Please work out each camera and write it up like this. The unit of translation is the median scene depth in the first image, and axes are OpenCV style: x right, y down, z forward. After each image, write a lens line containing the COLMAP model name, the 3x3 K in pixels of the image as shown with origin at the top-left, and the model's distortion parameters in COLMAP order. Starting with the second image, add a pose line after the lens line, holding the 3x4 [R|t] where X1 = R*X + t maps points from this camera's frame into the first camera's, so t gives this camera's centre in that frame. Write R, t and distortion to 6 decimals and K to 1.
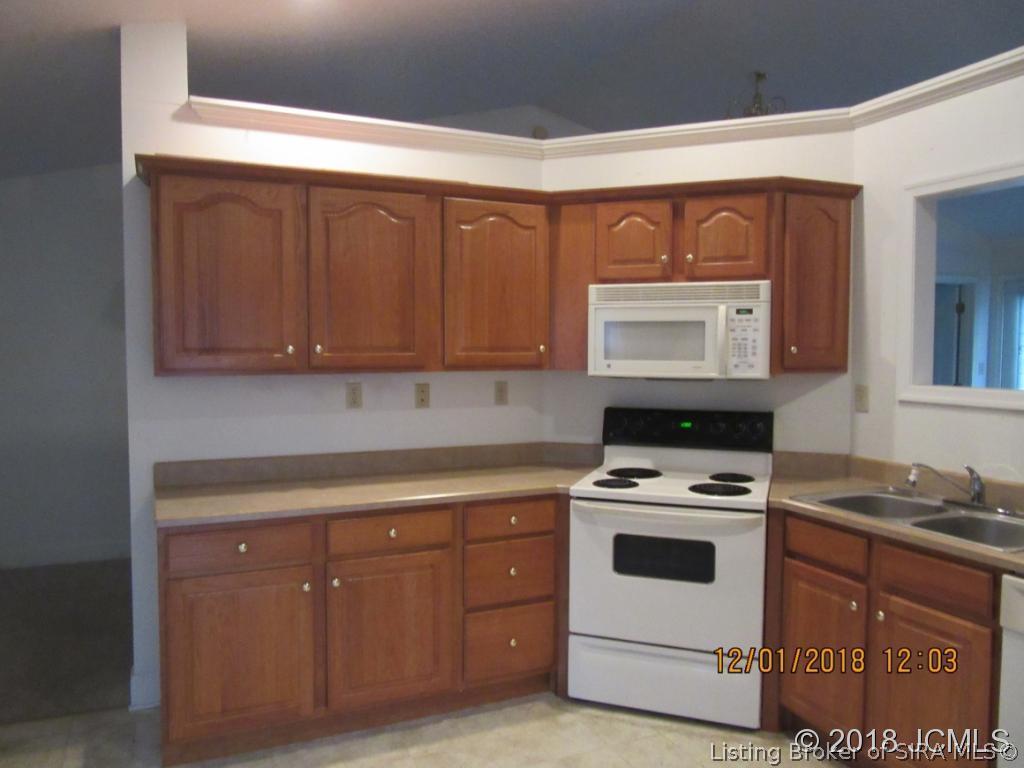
lens RADIAL K [[771.9, 0, 505.5], [0, 771.9, 384.7], [0, 0, 1]] dist [-0.007998, -0.000312]
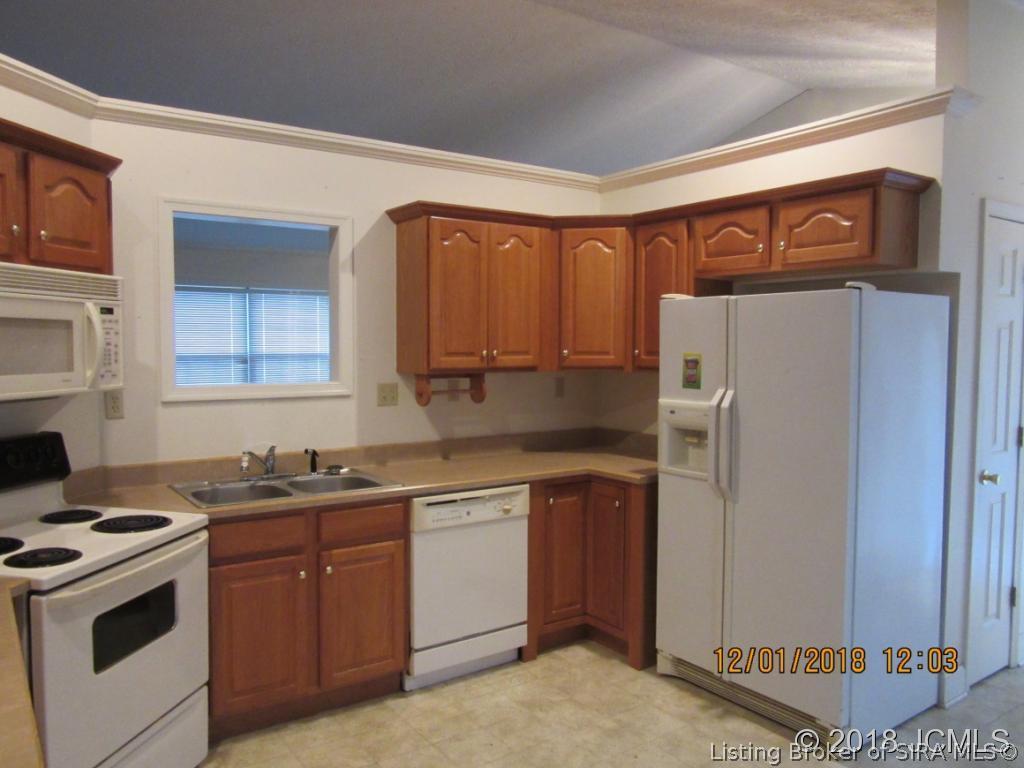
lens RADIAL K [[771.9, 0, 505.7], [0, 771.9, 383.5], [0, 0, 1]] dist [-0.007998, -0.000312]
pose [[-0.171998, -0.049994, 0.983828, -0.595206], [0.055317, 0.996645, 0.060316, -0.042657], [-0.983543, 0.064797, -0.168656, 0.720140]]
